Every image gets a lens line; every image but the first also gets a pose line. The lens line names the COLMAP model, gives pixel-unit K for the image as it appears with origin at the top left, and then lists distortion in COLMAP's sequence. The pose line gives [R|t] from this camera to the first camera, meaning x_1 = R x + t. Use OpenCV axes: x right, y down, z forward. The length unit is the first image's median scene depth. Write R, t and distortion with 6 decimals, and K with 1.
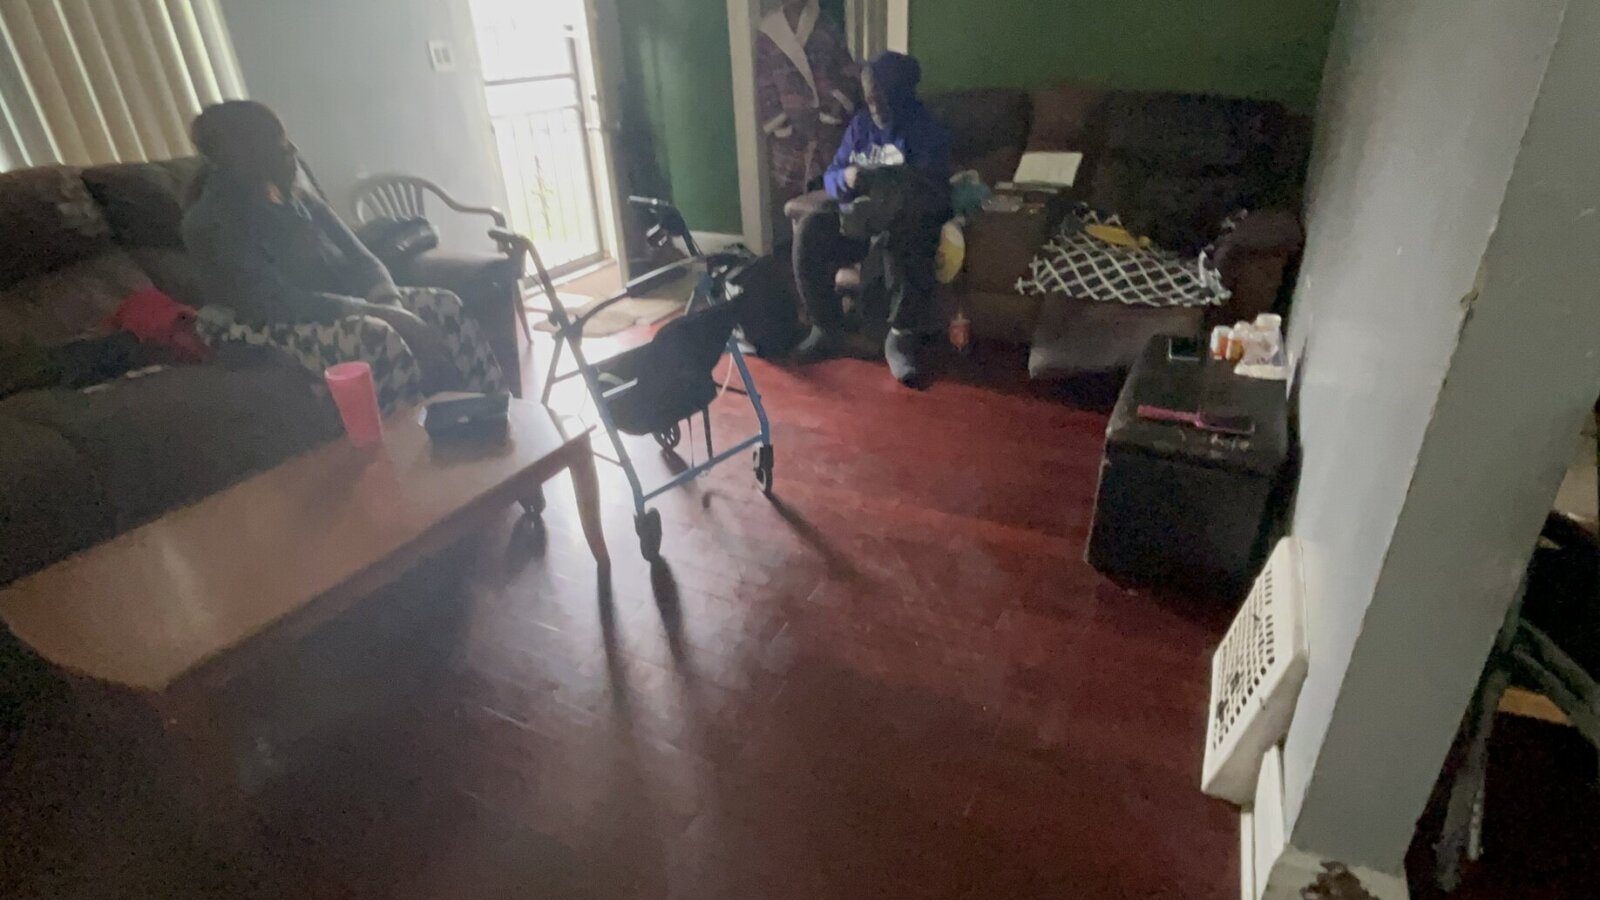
lens RADIAL K [[817.1, 0, 790.0], [0, 817.1, 448.6], [0, 0, 1]] dist [0.001389, -0.000766]
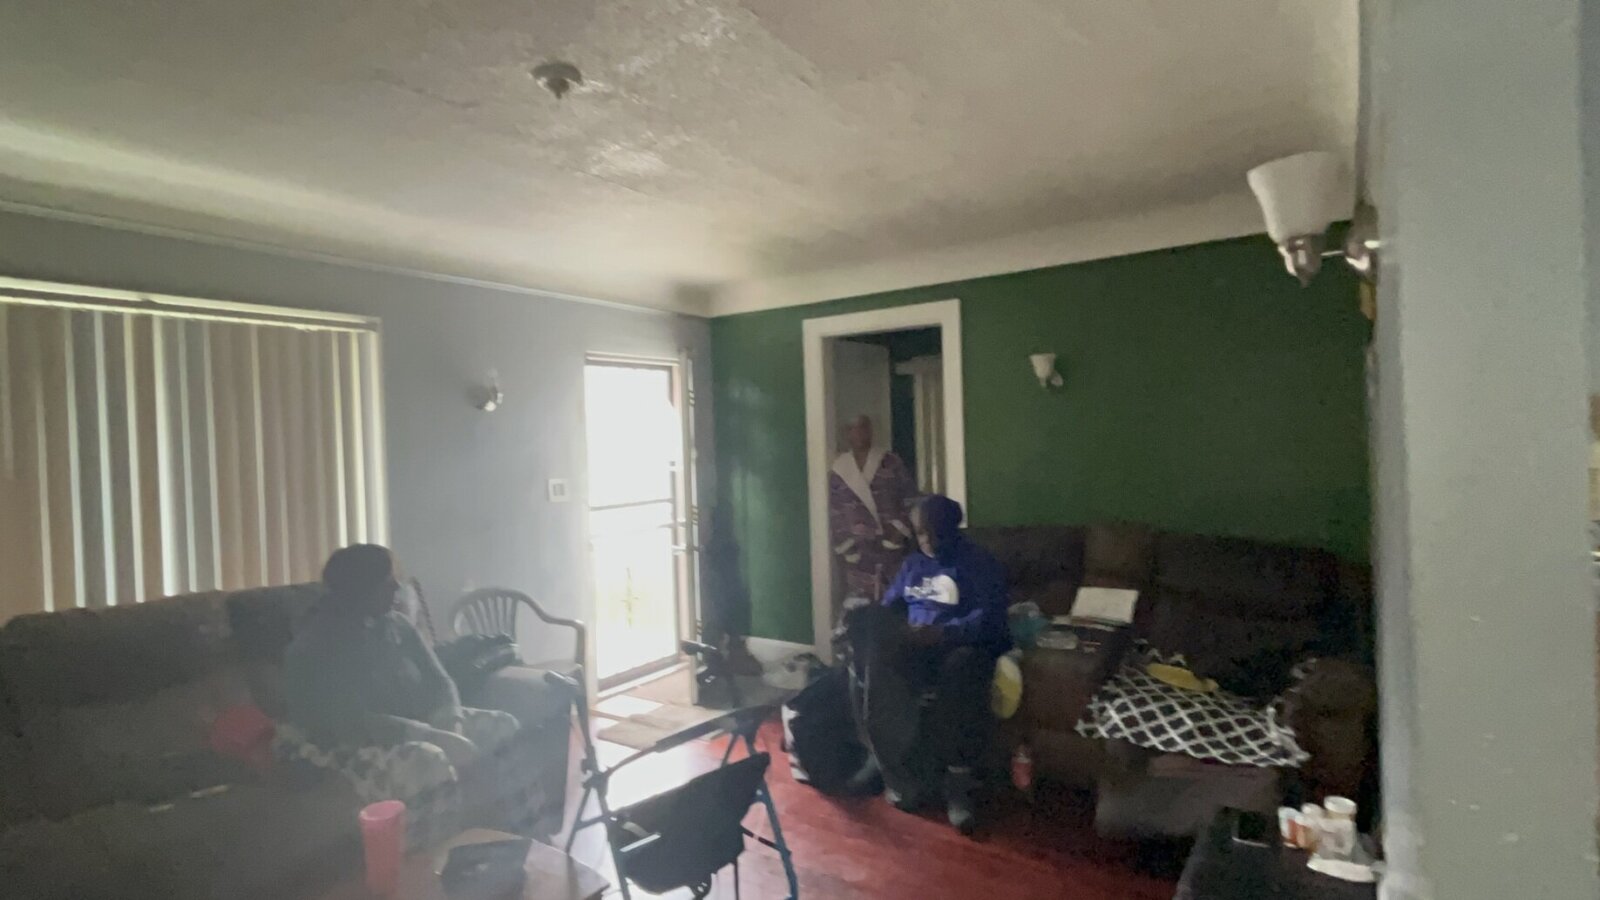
lens RADIAL K [[820.3, 0, 800.0], [0, 820.3, 450.0], [0, 0, 1]] dist [0.002874, 0.000314]
pose [[0.992715, 0.012368, -0.119852, 0.066788], [-0.062474, 0.903391, -0.424243, -0.066362], [0.103026, 0.428640, 0.897582, -0.047932]]
